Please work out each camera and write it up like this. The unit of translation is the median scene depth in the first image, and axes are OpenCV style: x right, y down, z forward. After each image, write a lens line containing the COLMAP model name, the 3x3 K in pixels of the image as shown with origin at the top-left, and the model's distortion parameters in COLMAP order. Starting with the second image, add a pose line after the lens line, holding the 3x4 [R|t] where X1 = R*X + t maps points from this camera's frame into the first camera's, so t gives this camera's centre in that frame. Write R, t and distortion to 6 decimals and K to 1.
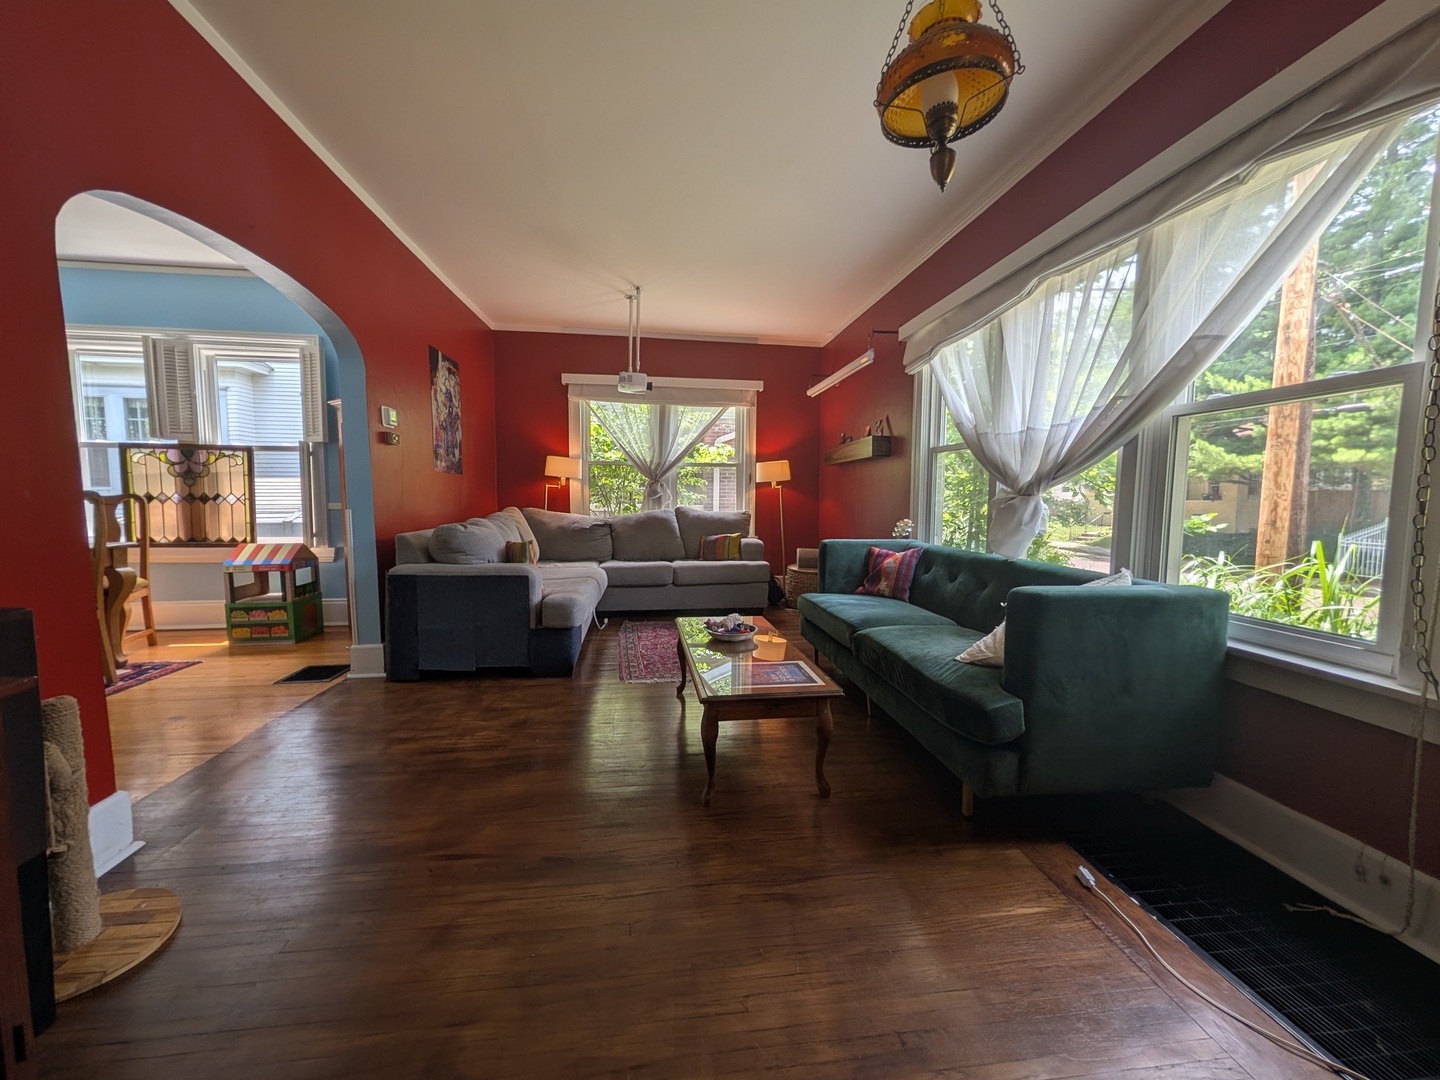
lens RADIAL K [[552.9, 0, 717.3], [0, 552.9, 542.2], [0, 0, 1]] dist [0.000331, -0.000019]
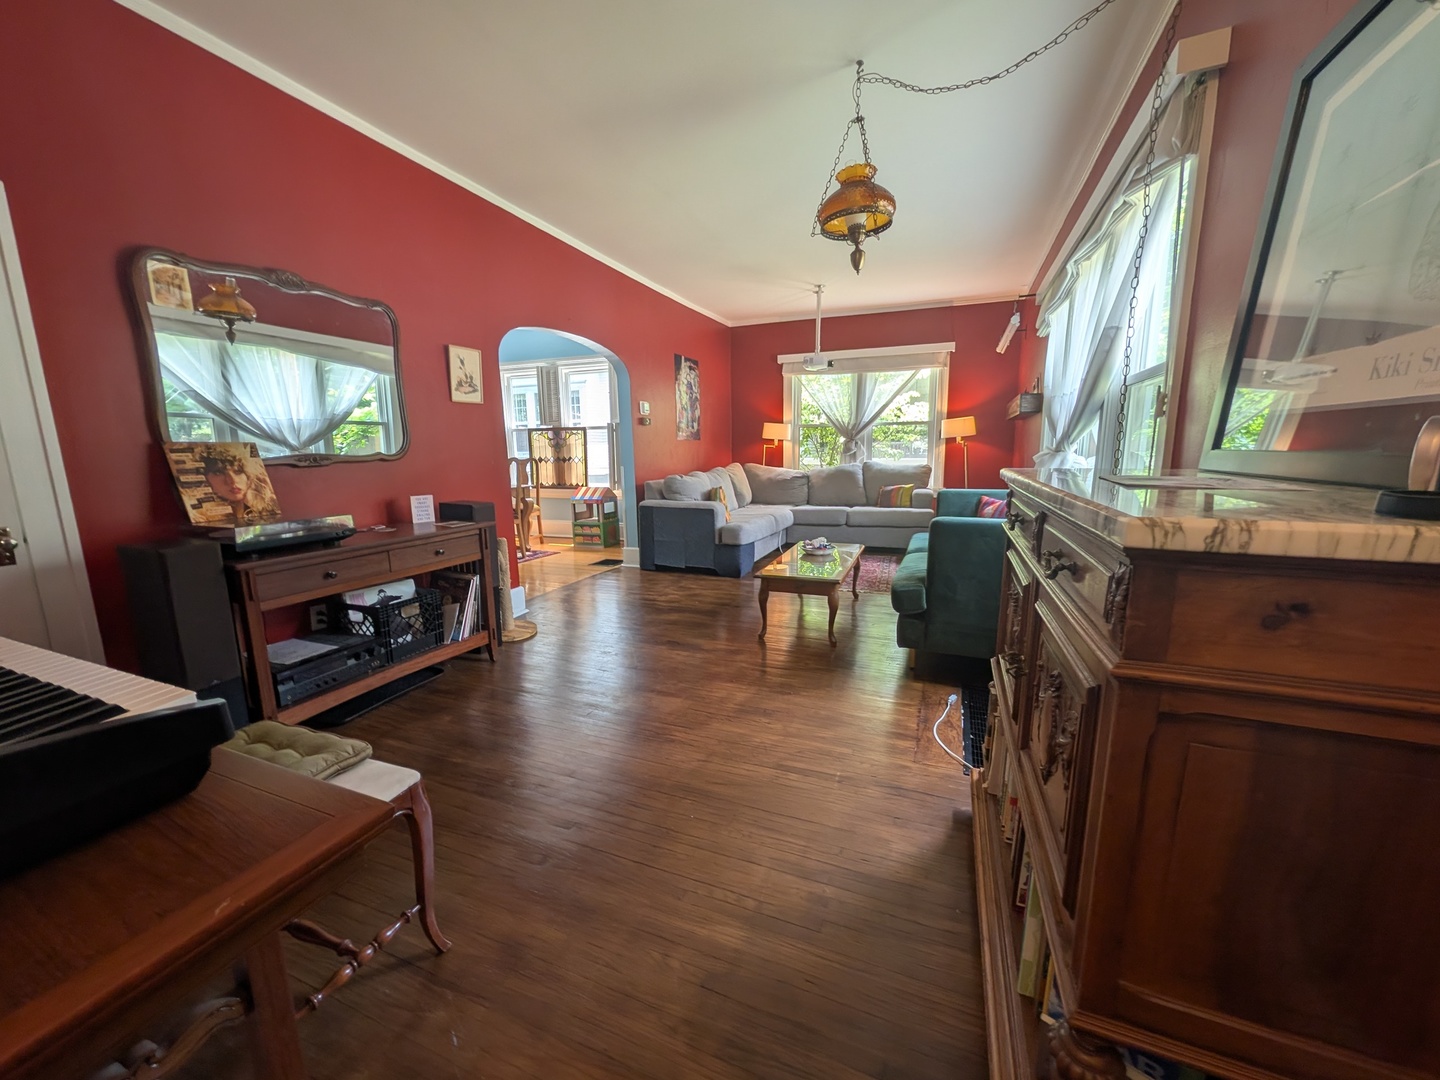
lens RADIAL K [[552.9, 0, 717.3], [0, 552.9, 542.2], [0, 0, 1]] dist [0.000331, -0.000019]
pose [[0.871210, 0.061064, -0.487098, 0.314399], [-0.020387, 0.995878, 0.088382, 0.012513], [0.490487, -0.067069, 0.868864, -0.250726]]
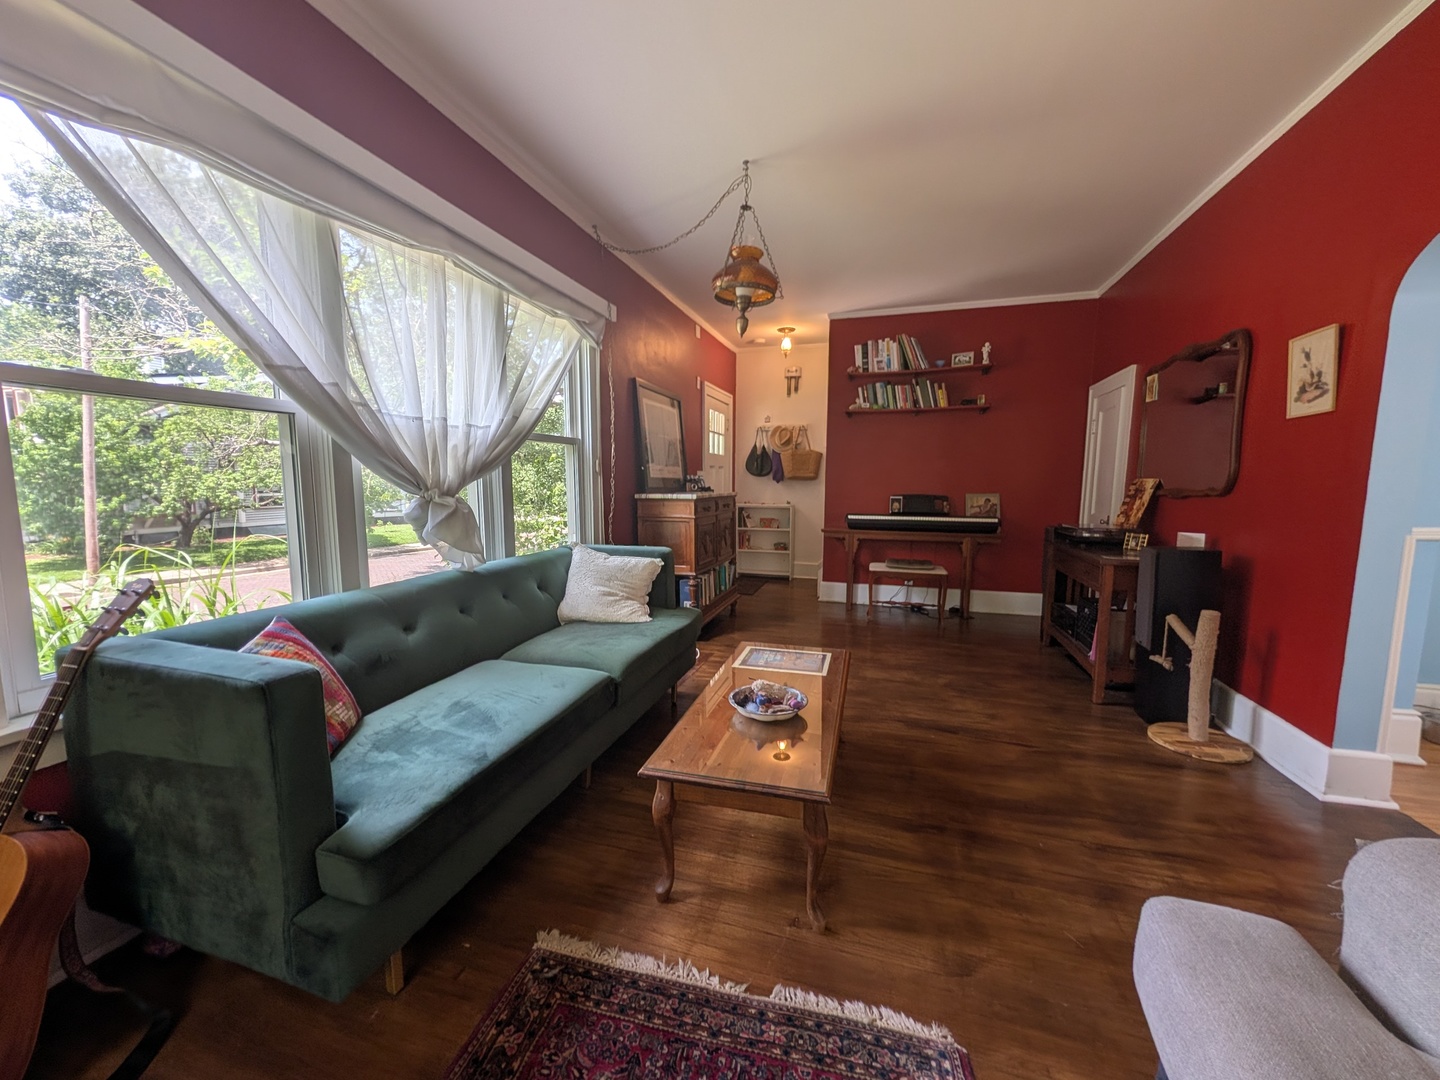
lens RADIAL K [[552.9, 0, 717.3], [0, 552.9, 542.2], [0, 0, 1]] dist [0.000331, -0.000019]
pose [[-0.913538, -0.057166, 0.402717, -0.114879], [0.023087, 0.981191, 0.191652, -0.107179], [-0.406099, 0.184379, -0.895035, 1.008847]]
